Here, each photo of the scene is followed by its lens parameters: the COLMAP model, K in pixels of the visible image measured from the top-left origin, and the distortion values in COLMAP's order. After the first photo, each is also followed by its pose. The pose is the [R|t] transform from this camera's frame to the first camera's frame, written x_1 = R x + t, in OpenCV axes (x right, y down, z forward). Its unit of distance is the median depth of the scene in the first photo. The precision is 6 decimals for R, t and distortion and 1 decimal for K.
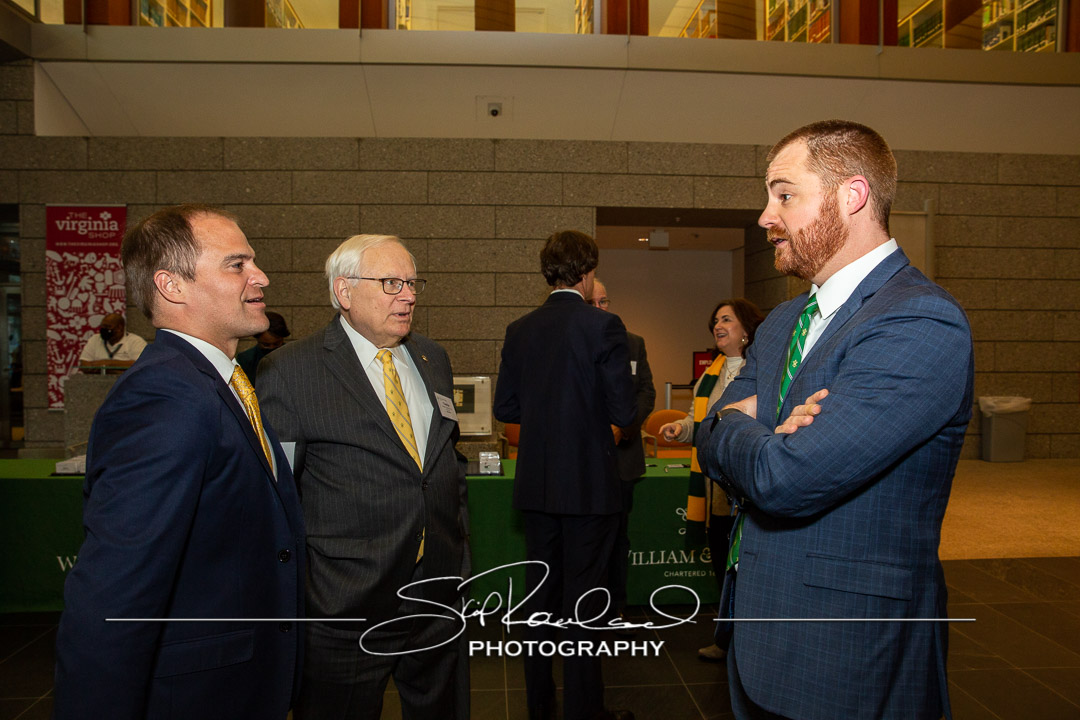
lens RADIAL K [[730.9, 0, 532.0], [0, 730.9, 364.0], [0, 0, 1]] dist [-0.108582, 0.078959]
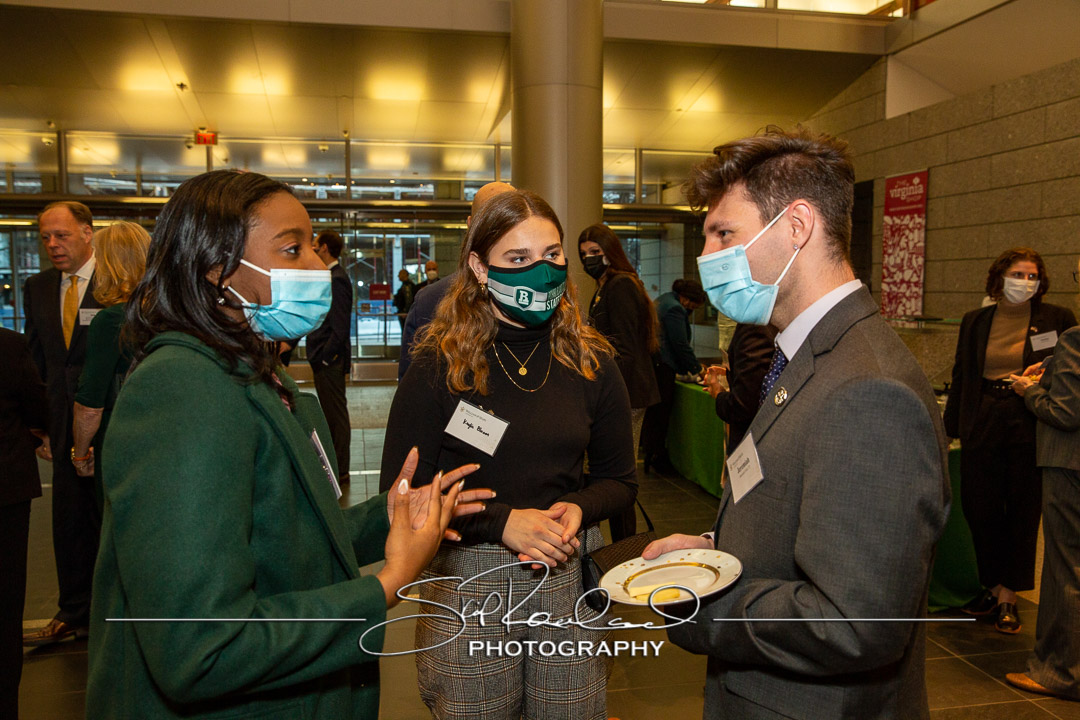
lens RADIAL K [[865.1, 0, 538.8], [0, 865.1, 358.2], [0, 0, 1]] dist [-0.018419, 0.020537]
pose [[0.132631, 0.079404, -0.987980, 0.688282], [-0.037063, 0.996486, 0.075112, -0.009530], [0.990472, 0.026656, 0.135108, 0.229977]]
